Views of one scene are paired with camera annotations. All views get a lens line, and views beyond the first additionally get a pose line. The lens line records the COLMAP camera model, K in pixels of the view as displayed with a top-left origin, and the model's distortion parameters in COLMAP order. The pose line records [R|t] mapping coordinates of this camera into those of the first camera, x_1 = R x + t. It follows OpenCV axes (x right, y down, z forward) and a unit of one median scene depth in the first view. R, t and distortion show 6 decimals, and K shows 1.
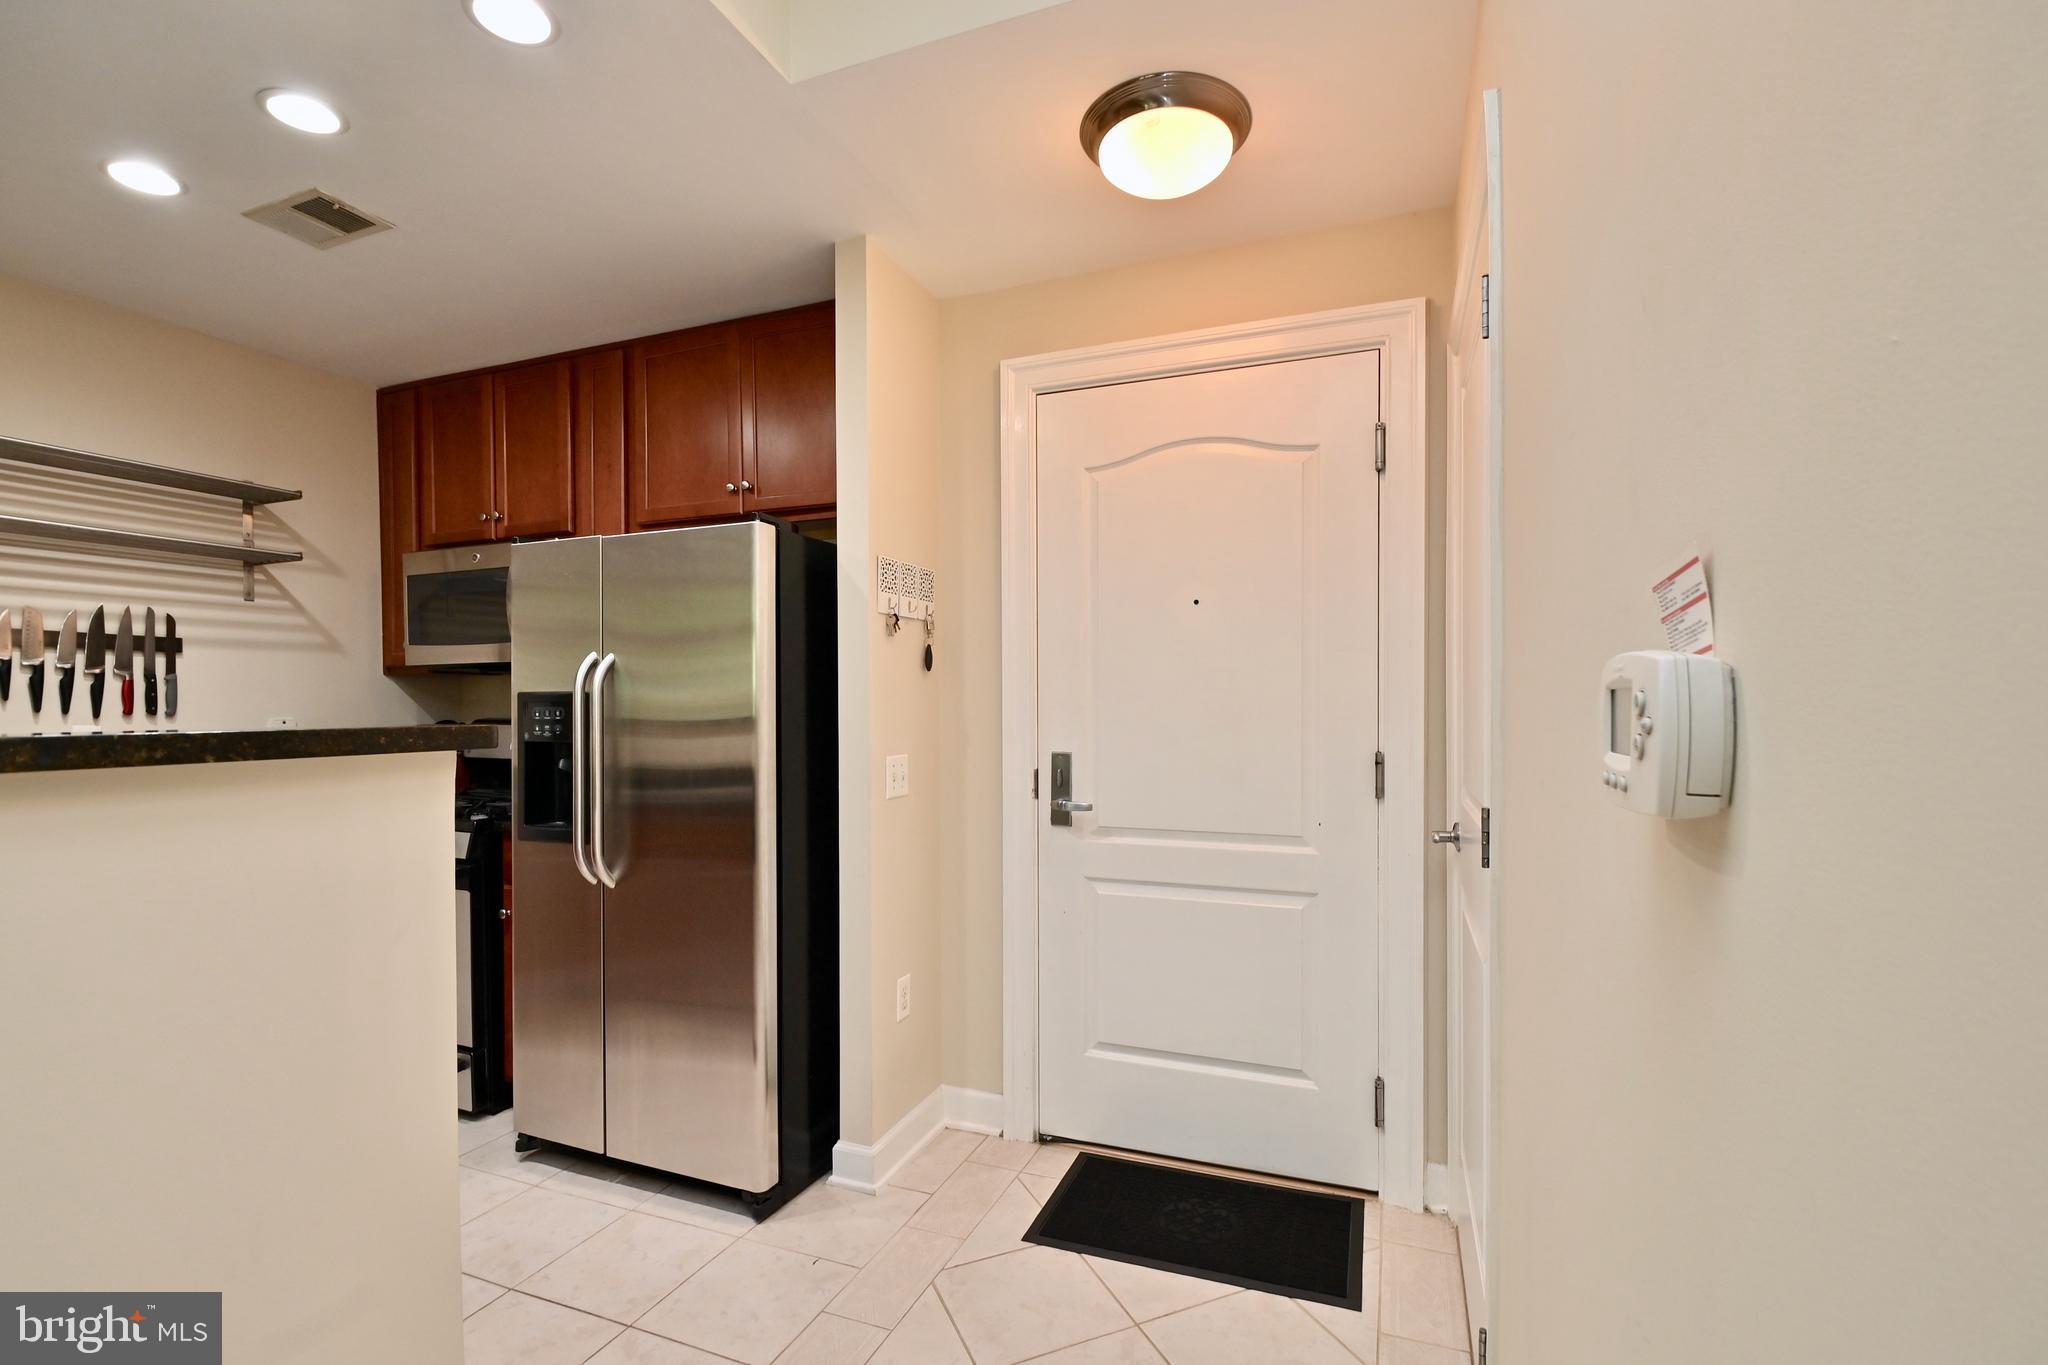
lens RADIAL K [[910.7, 0, 1049.3], [0, 910.7, 711.9], [0, 0, 1]] dist [0.005652, -0.016087]
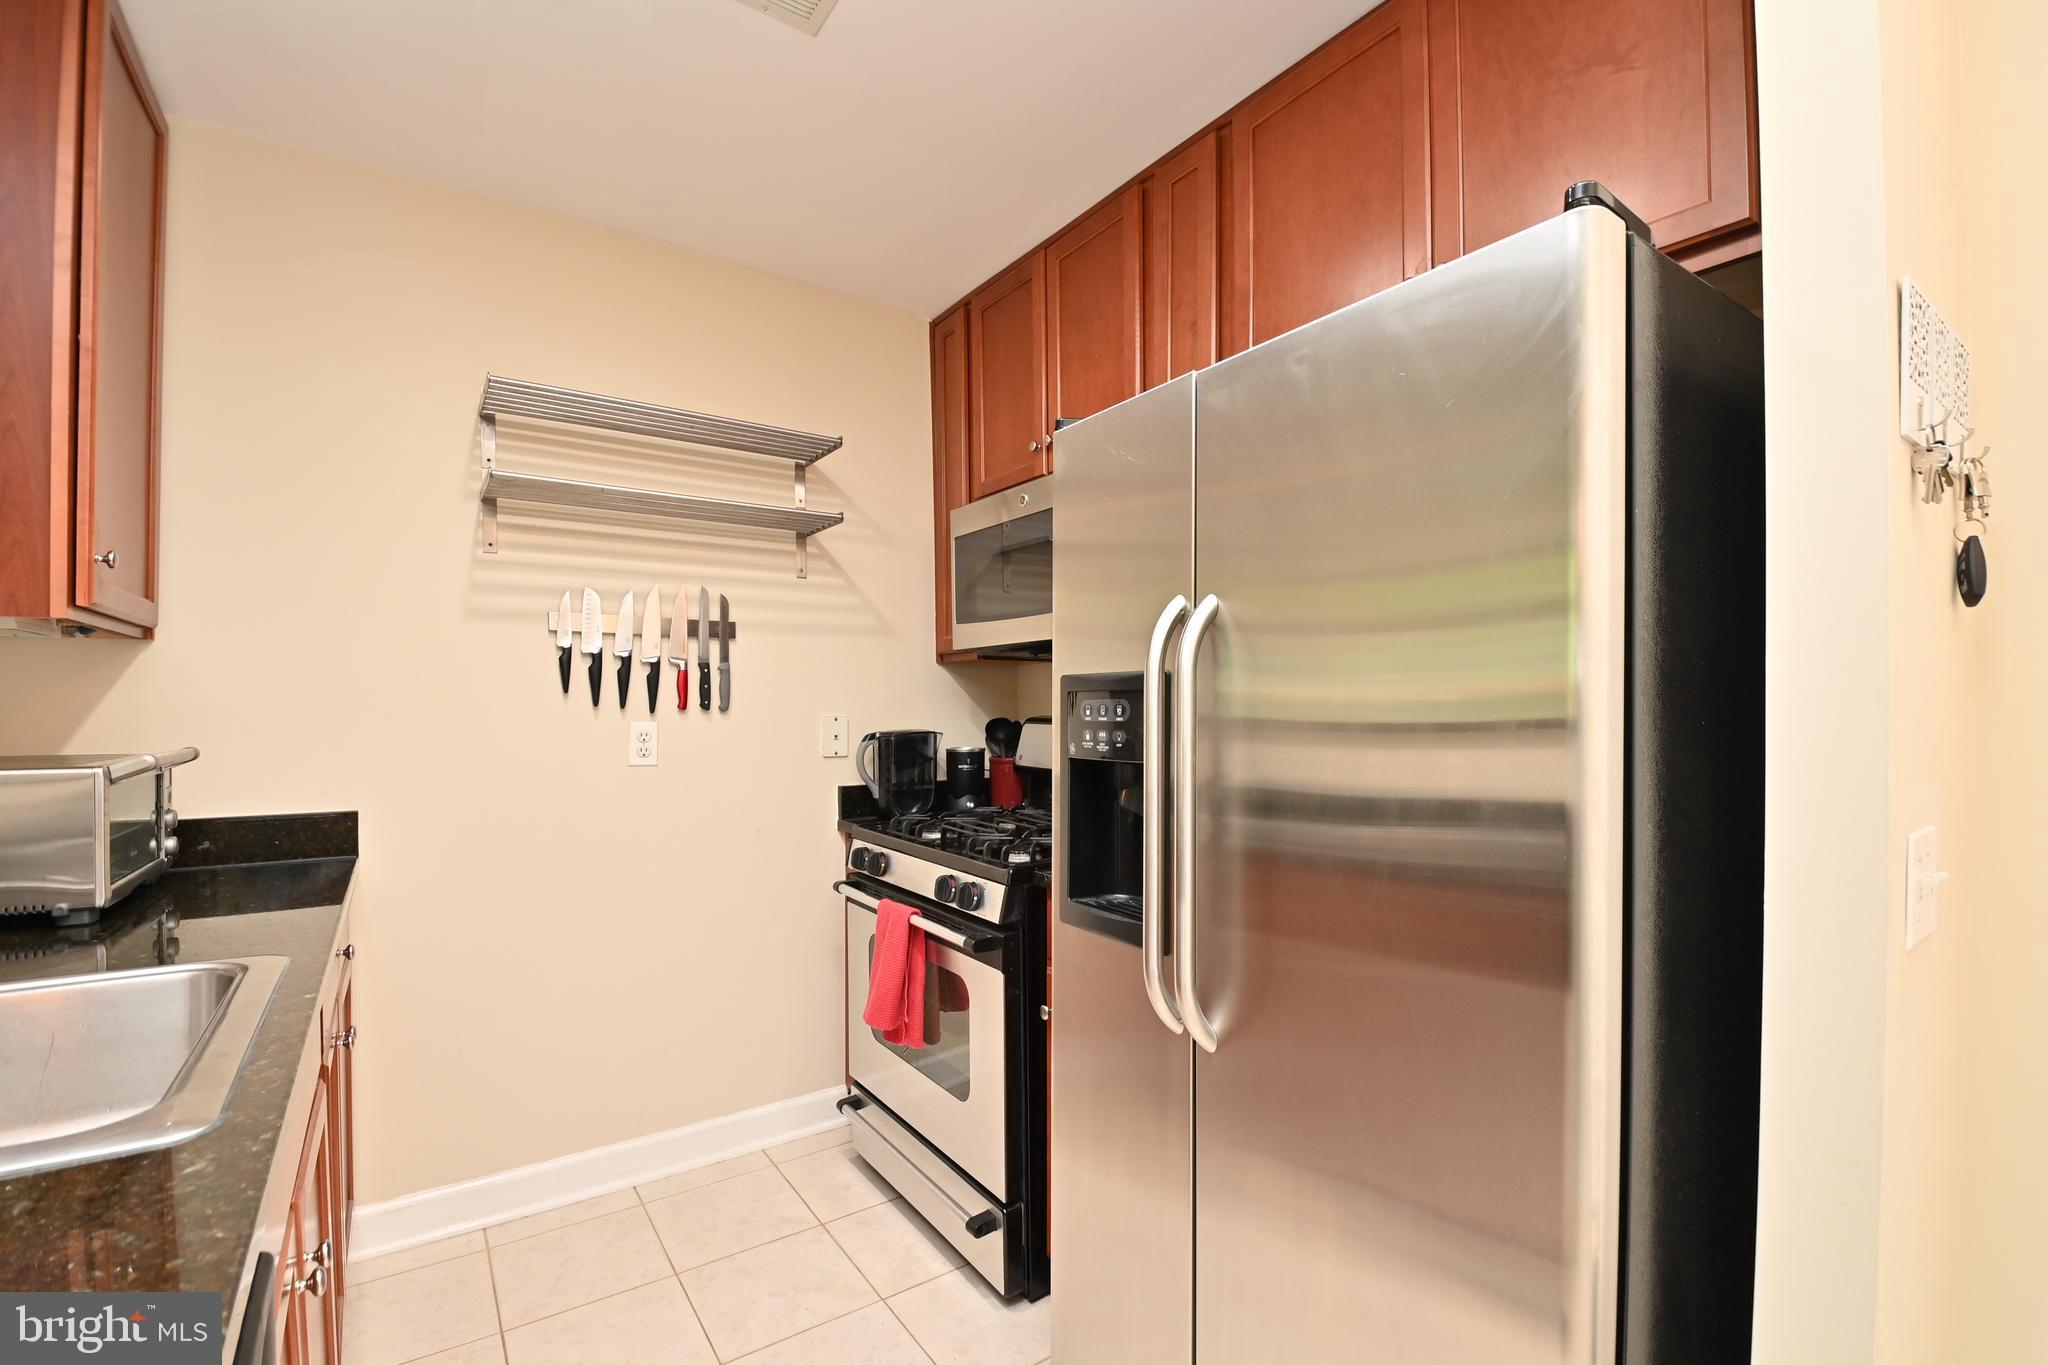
lens RADIAL K [[910.7, 0, 1038.3], [0, 910.7, 716.8], [0, 0, 1]] dist [0.005652, -0.016087]
pose [[0.832986, 0.009898, -0.553206, -0.256973], [-0.006902, 0.999948, 0.007498, 0.001490], [0.553251, -0.002427, 0.833011, 0.479019]]
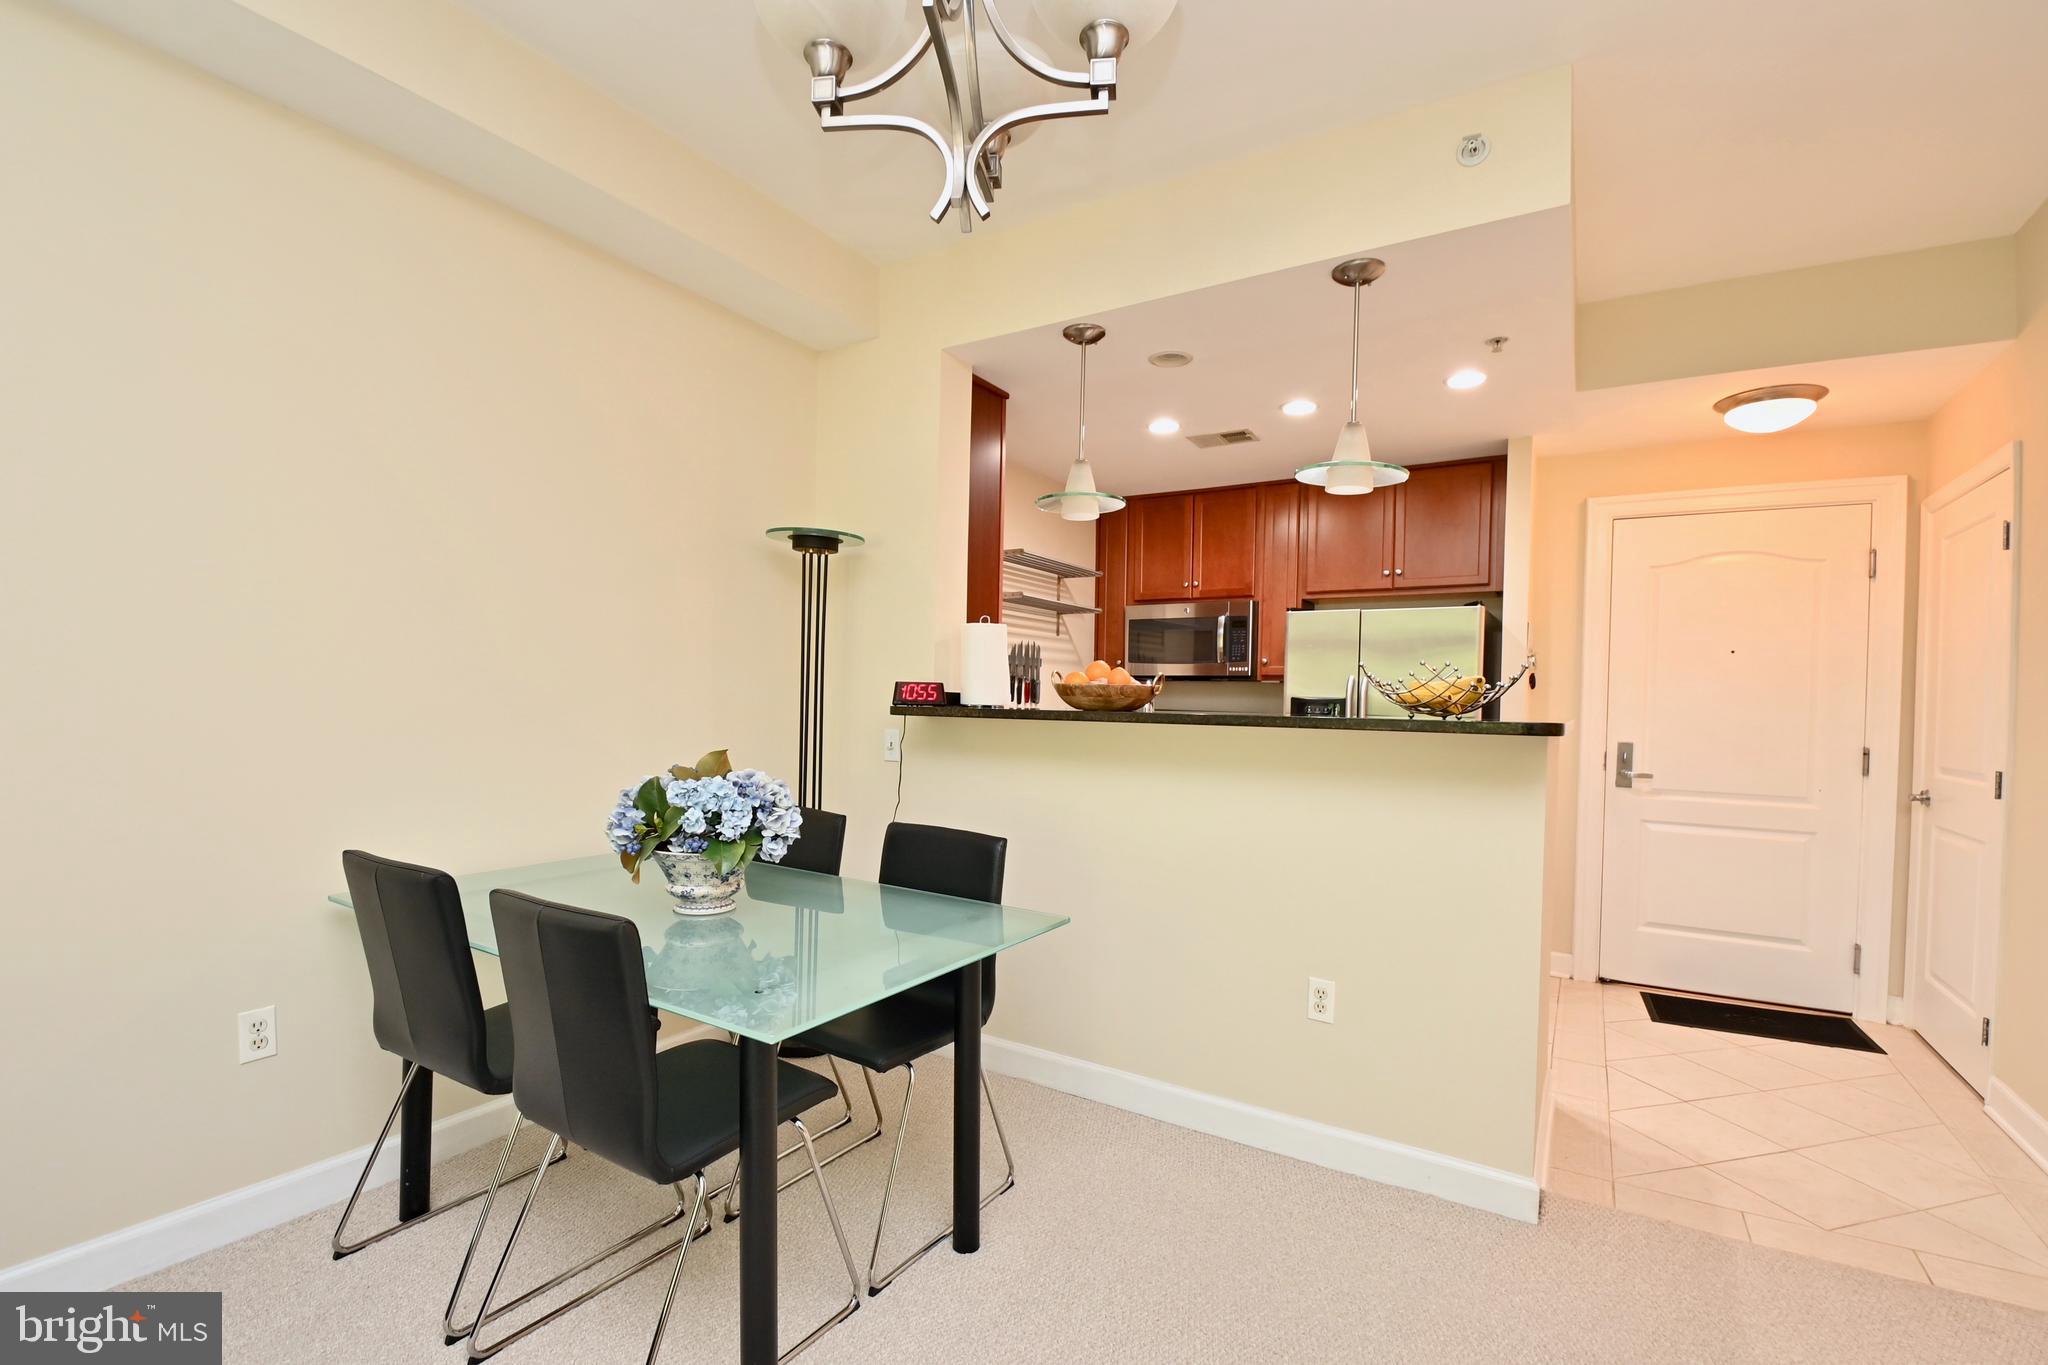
lens RADIAL K [[910.7, 0, 1045.0], [0, 910.7, 711.4], [0, 0, 1]] dist [0.005652, -0.016087]
pose [[0.983444, 0.028755, -0.178917, -0.715629], [-0.028678, 0.999584, 0.003017, 0.014786], [0.178929, 0.002164, 0.983860, -0.778080]]
